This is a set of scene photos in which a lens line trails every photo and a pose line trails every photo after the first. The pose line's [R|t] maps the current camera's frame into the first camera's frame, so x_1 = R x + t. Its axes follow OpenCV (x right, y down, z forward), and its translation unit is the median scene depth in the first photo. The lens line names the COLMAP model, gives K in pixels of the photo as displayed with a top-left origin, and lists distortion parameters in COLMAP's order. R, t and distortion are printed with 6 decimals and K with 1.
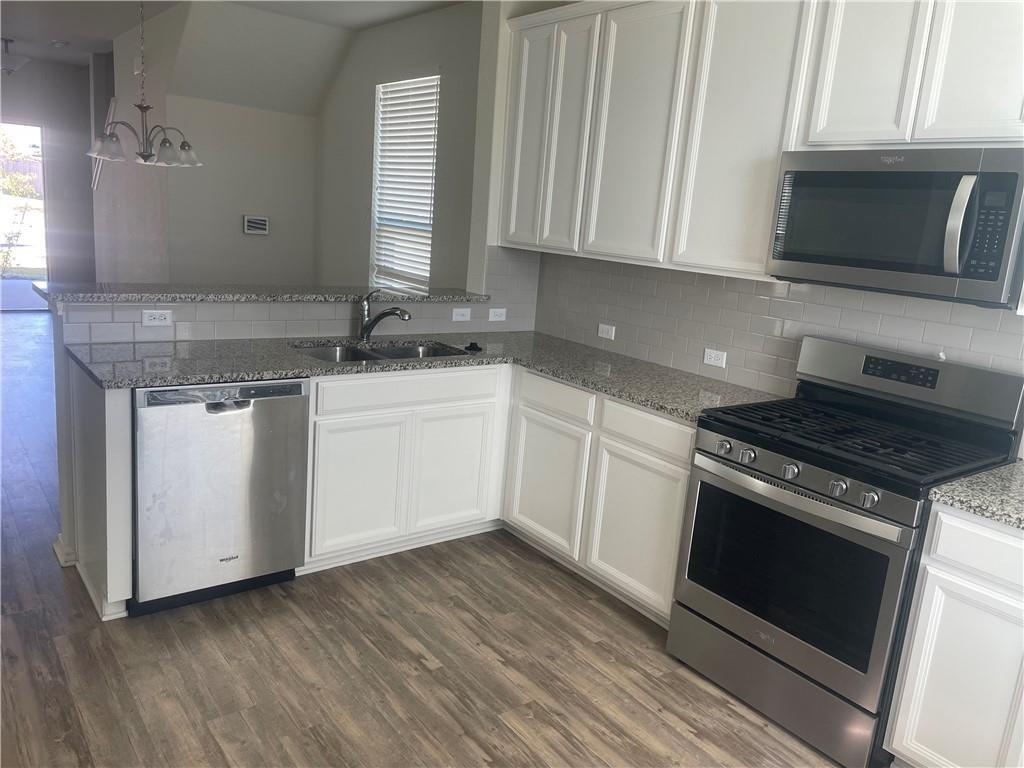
lens RADIAL K [[778.9, 0, 528.9], [0, 778.9, 383.2], [0, 0, 1]] dist [0.122983, -0.177835]
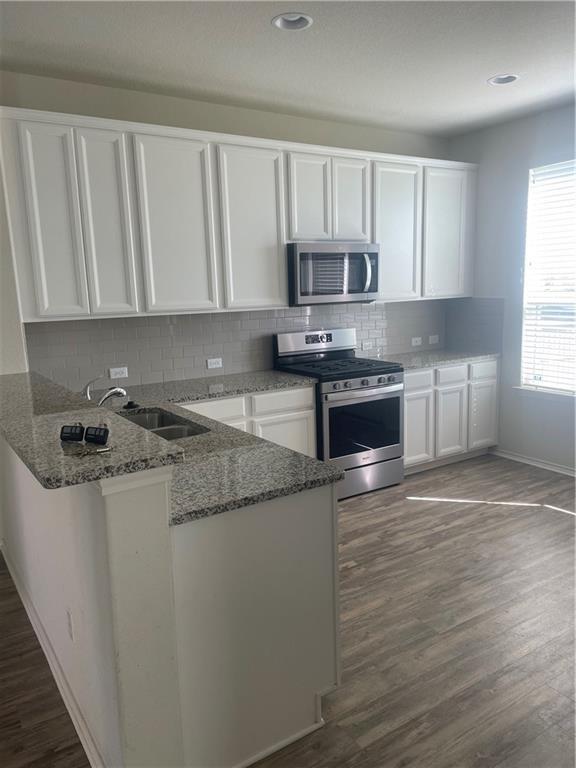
lens RADIAL K [[584.2, 0, 288.0], [0, 584.2, 384.0], [0, 0, 1]] dist [0.122983, -0.177835]
pose [[0.079595, -0.260408, 0.962212, -1.236241], [0.240851, 0.941699, 0.234933, -0.317378], [-0.967293, 0.213051, 0.137674, 0.906412]]
